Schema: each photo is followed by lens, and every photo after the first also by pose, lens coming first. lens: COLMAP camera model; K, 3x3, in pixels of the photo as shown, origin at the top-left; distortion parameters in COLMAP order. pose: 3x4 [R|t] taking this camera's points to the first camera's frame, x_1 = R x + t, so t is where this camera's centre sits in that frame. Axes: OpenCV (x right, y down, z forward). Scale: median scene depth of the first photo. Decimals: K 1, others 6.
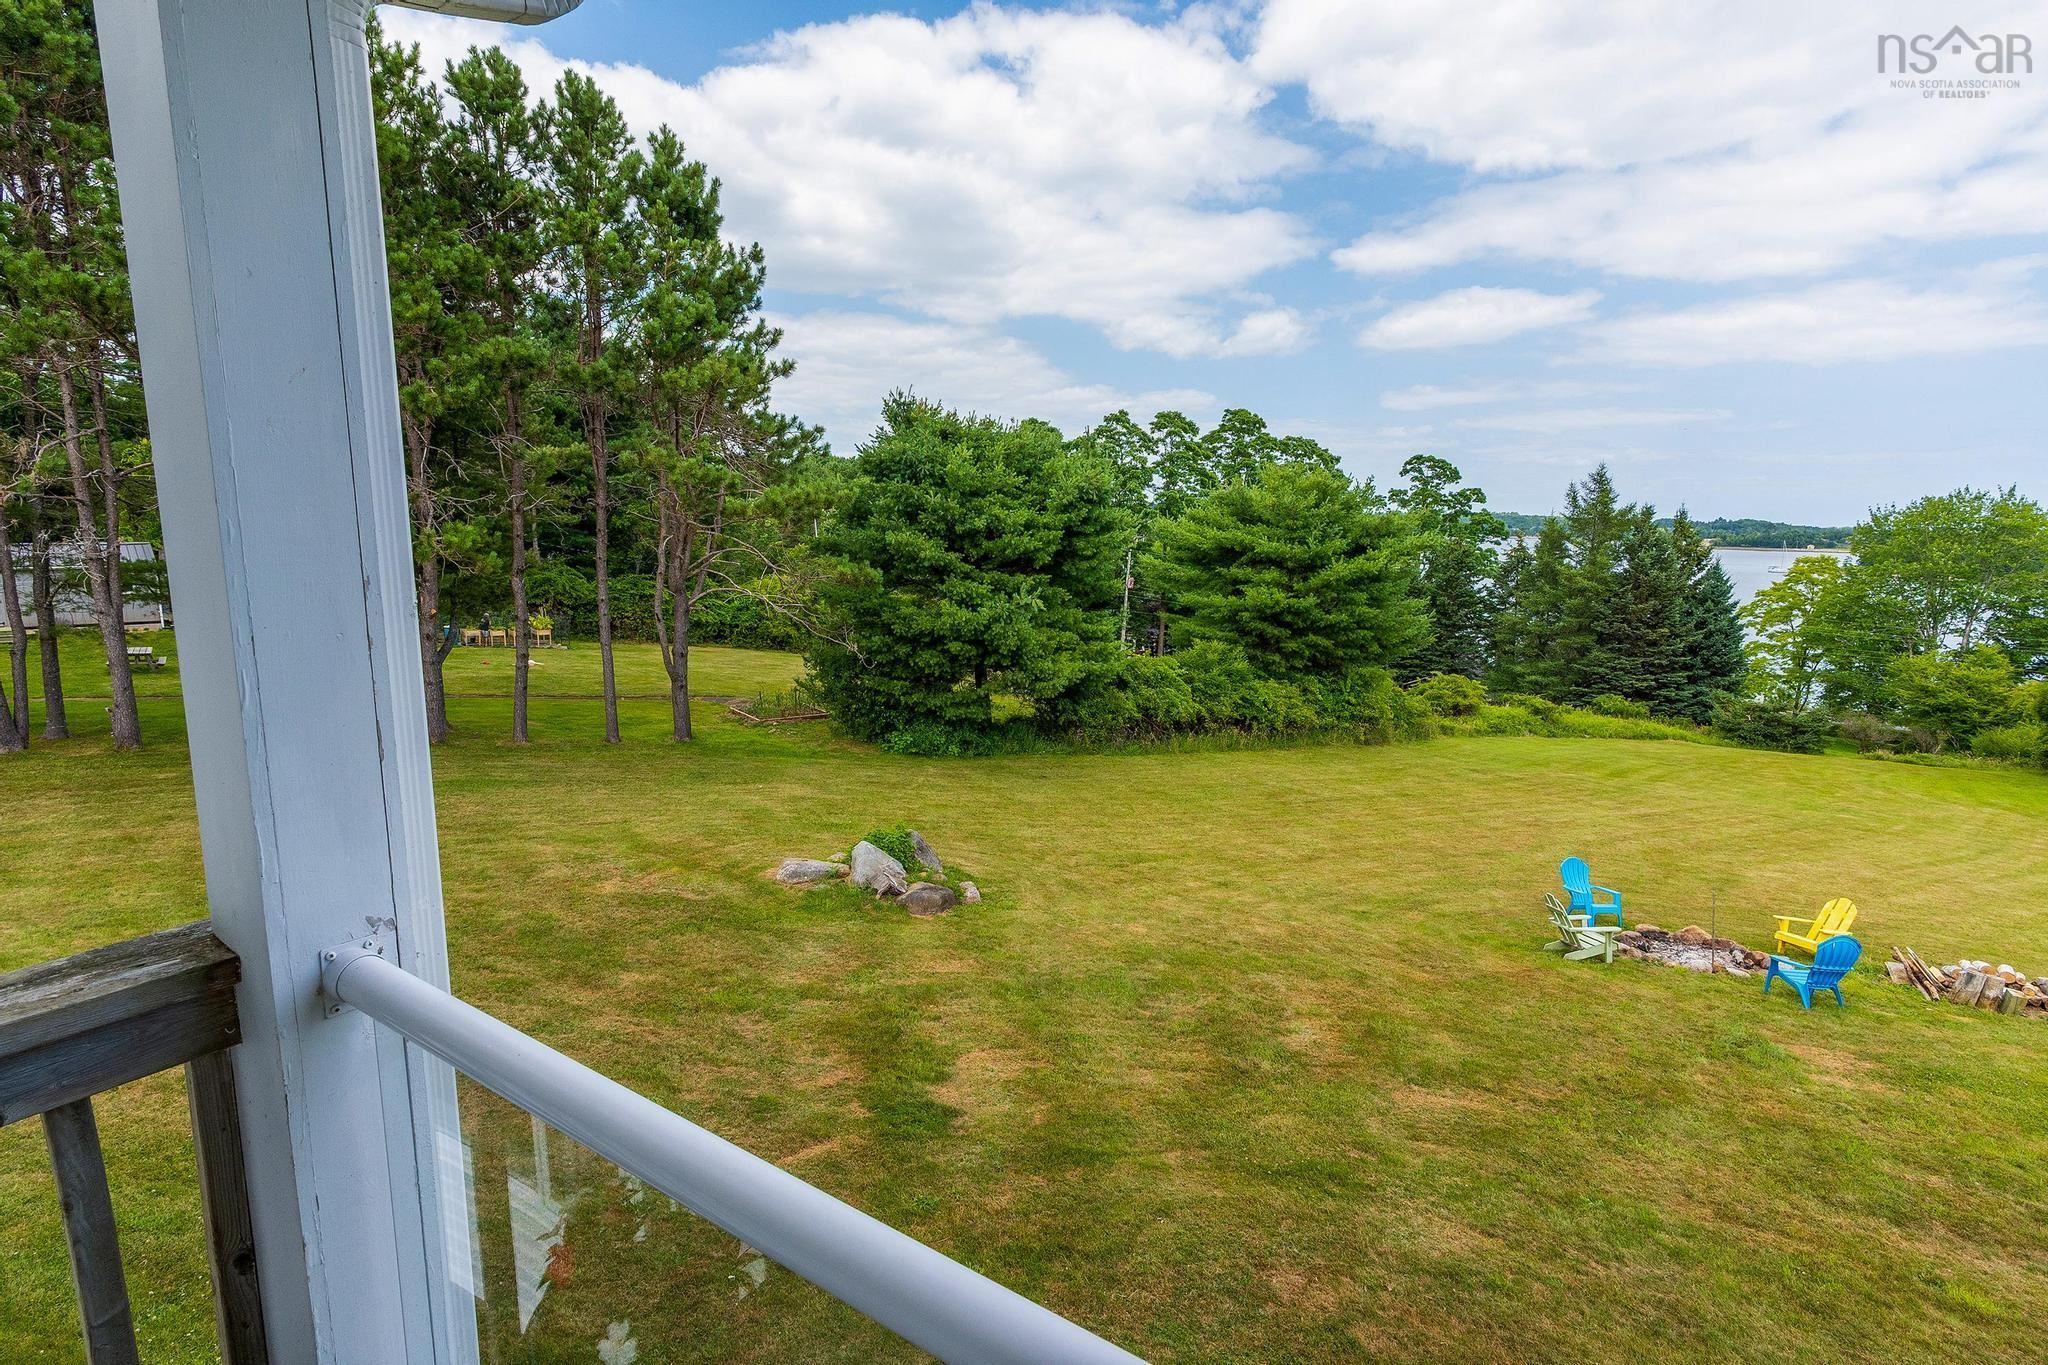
lens RADIAL K [[1034.5, 0, 1033.0], [0, 1034.5, 686.4], [0, 0, 1]] dist [0.013727, 0.007003]
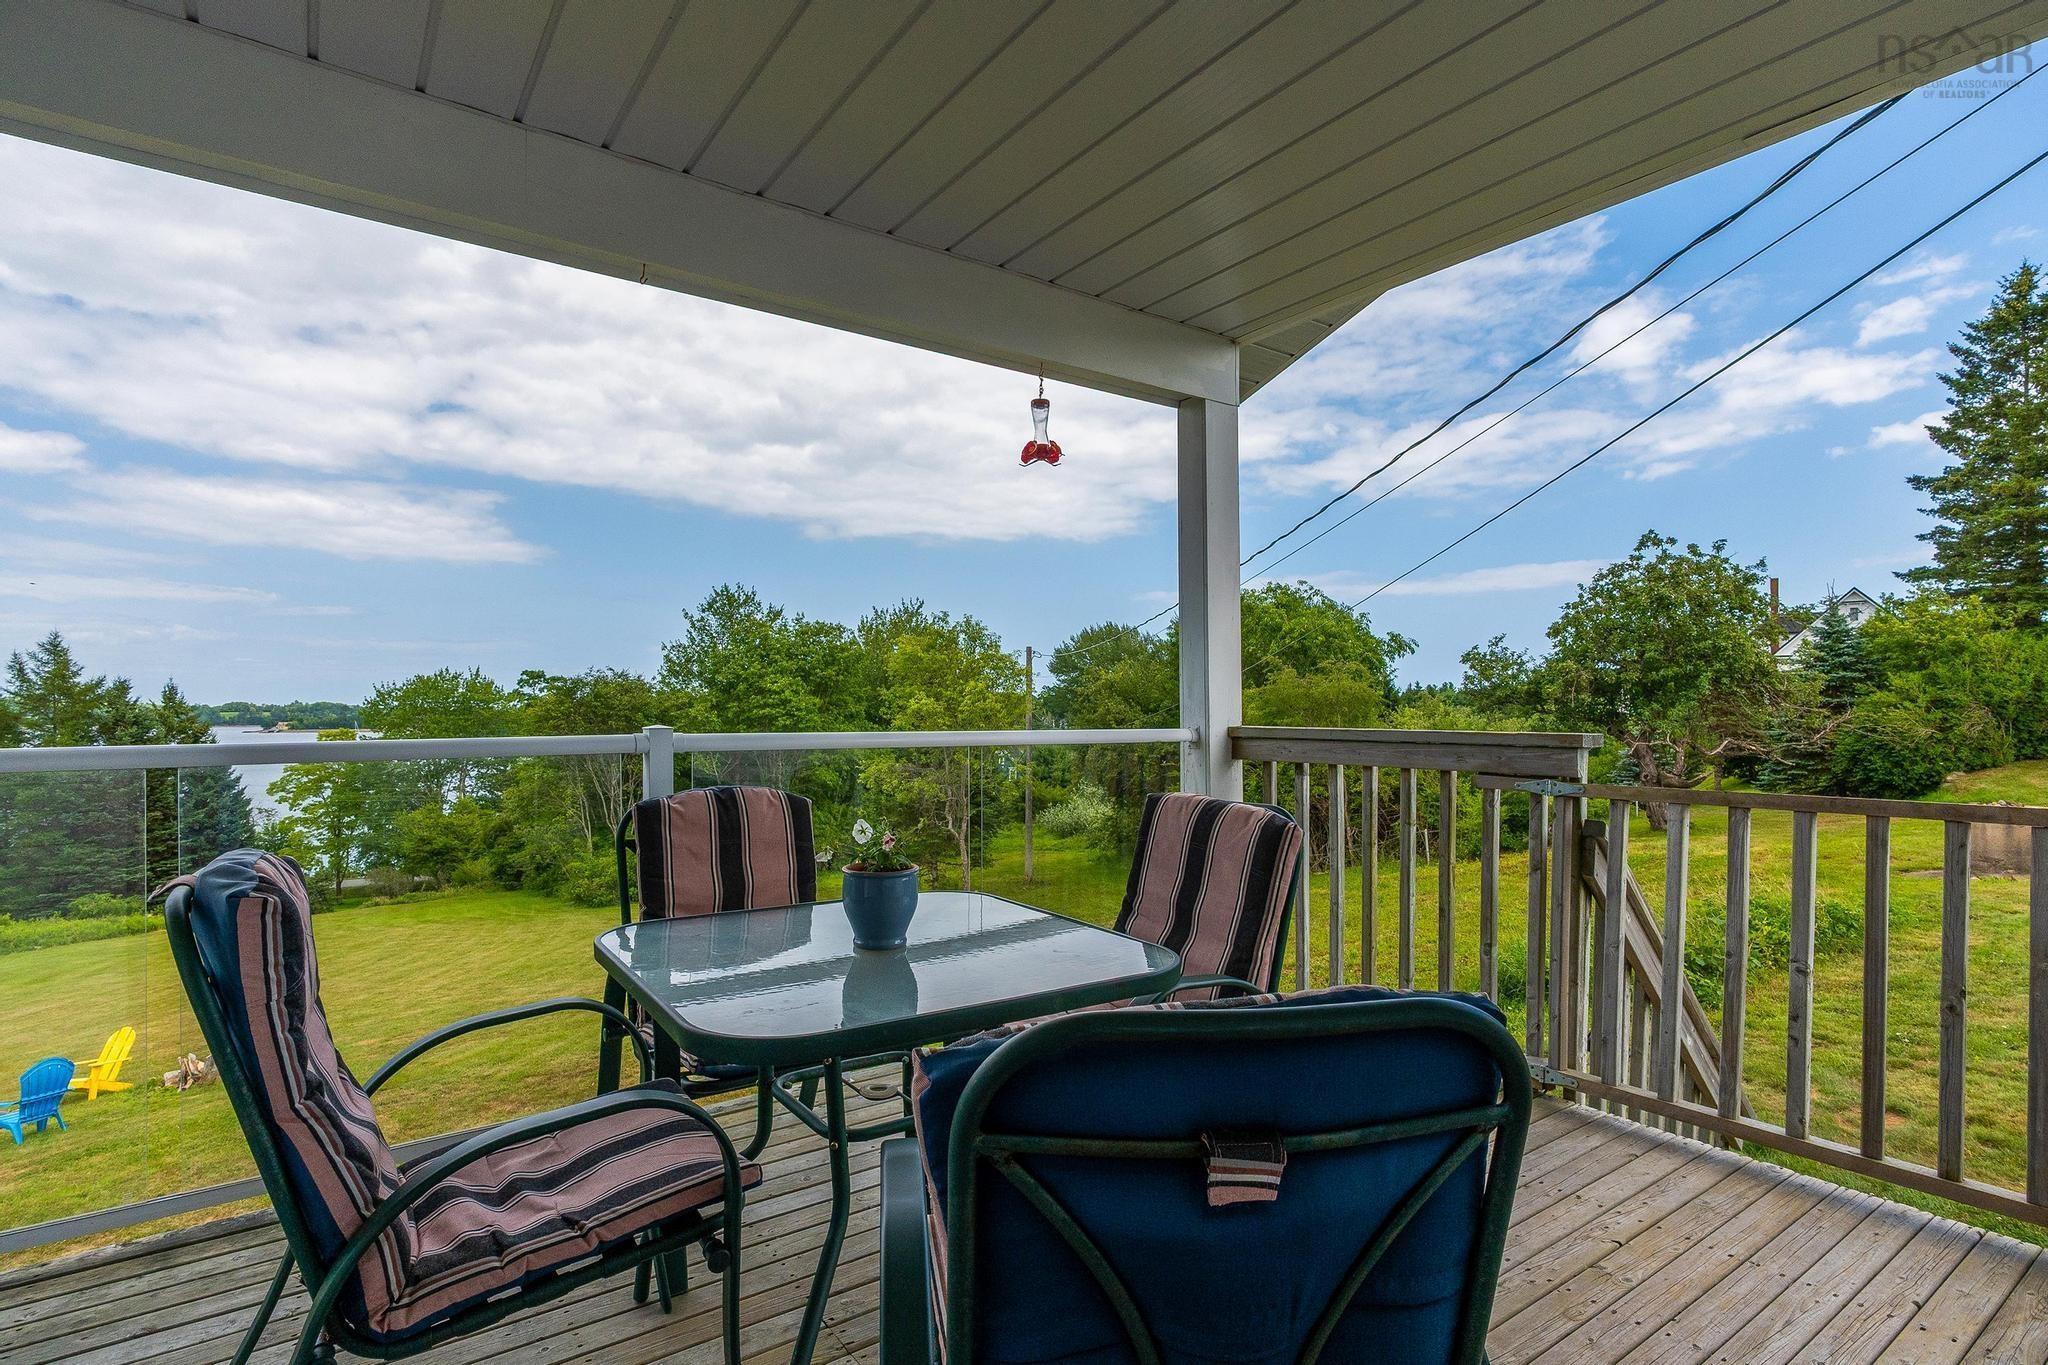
lens RADIAL K [[1050.8, 0, 1028.1], [0, 1050.8, 755.7], [0, 0, 1]] dist [0.032537, 0.000546]
pose [[0.384808, -0.063982, 0.920776, 0.065730], [0.163665, 0.986516, 0.000152, 0.035644], [-0.908370, 0.150640, 0.390091, -0.118305]]
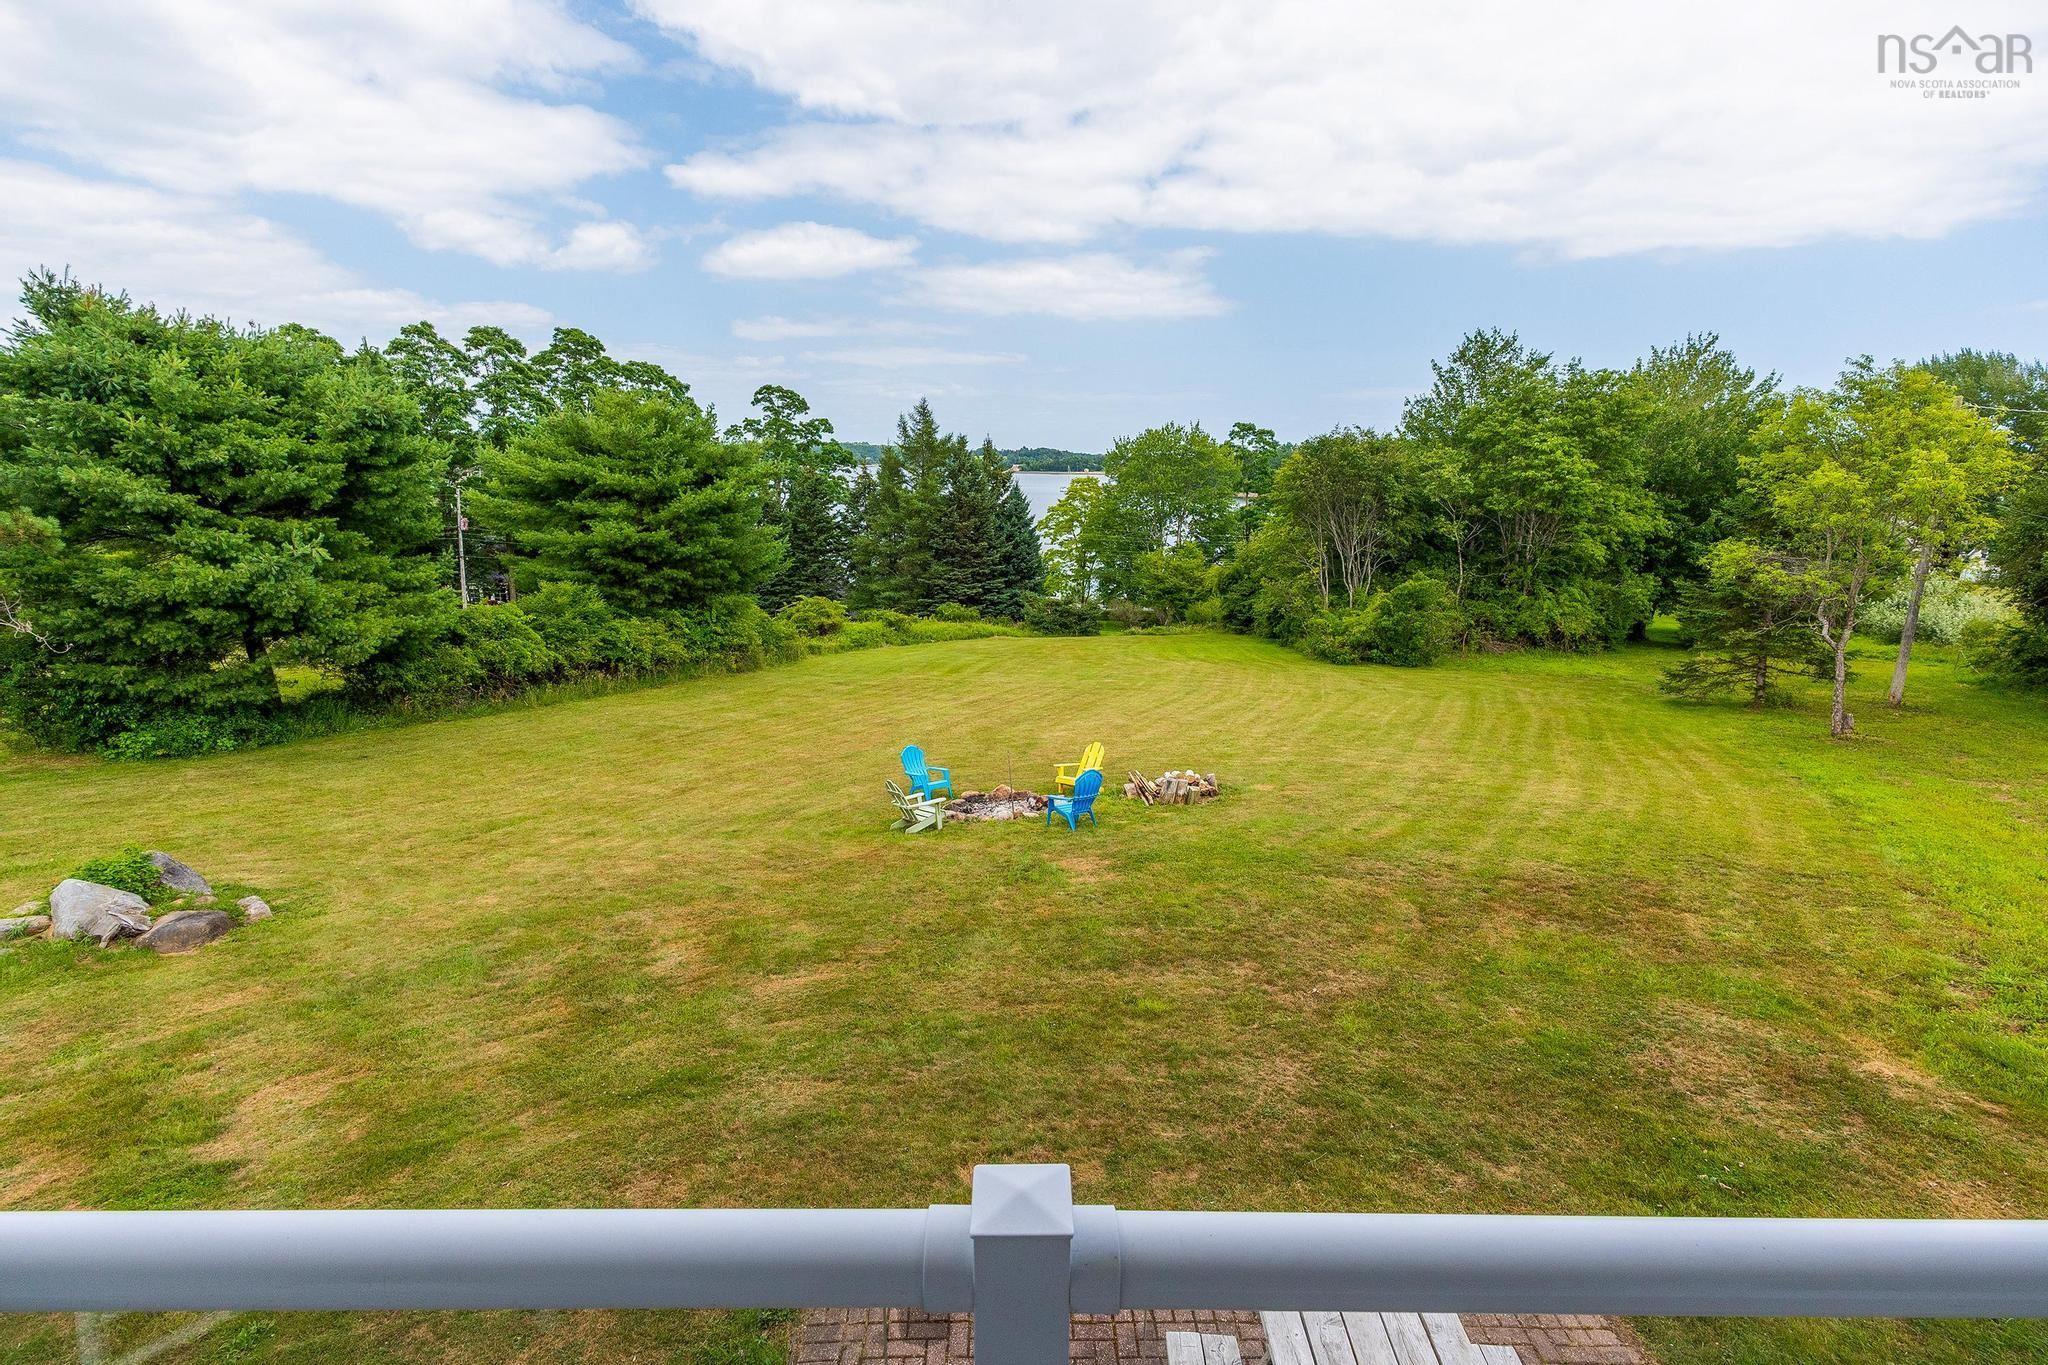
lens RADIAL K [[1034.5, 0, 1033.0], [0, 1034.5, 686.4], [0, 0, 1]] dist [0.013727, 0.007003]
pose [[0.833925, -0.132427, 0.535754, 0.016310], [0.097631, 0.990872, 0.092957, 0.003700], [-0.543174, -0.025213, 0.839241, -0.013316]]
